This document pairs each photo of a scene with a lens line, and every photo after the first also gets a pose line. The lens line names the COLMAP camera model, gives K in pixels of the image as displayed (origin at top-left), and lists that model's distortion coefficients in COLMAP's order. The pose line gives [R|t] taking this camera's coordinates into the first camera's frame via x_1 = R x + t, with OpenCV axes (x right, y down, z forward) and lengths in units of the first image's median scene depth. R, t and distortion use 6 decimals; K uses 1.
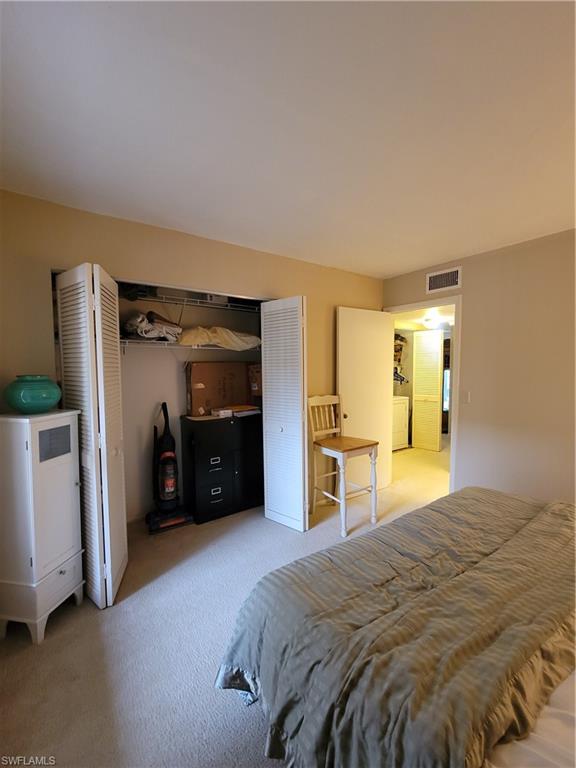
lens RADIAL K [[315.5, 0, 288.0], [0, 315.5, 384.0], [0, 0, 1]] dist [-0.000385, -0.000030]
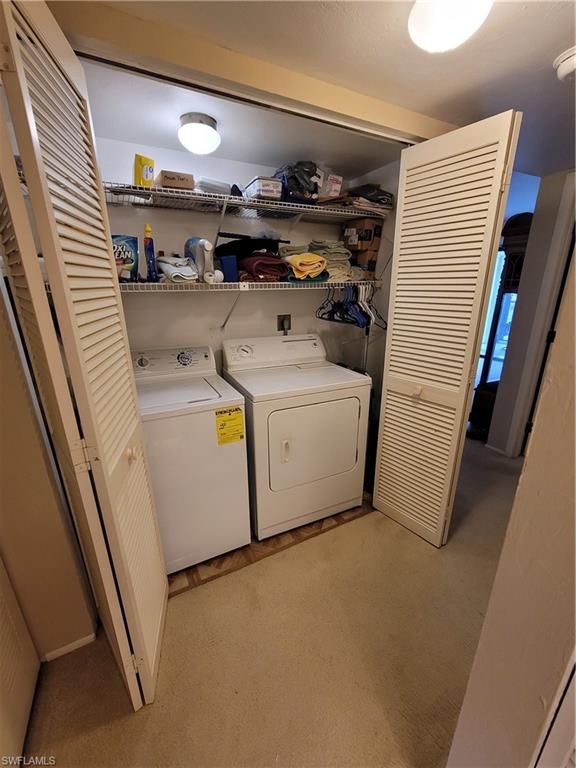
lens RADIAL K [[315.5, 0, 288.0], [0, 315.5, 384.0], [0, 0, 1]] dist [-0.000385, -0.000030]
pose [[0.990933, 0.047883, -0.125532, 0.315449], [-0.014498, 0.966990, 0.254400, -0.035624], [0.133570, -0.250273, 0.958917, 0.621035]]
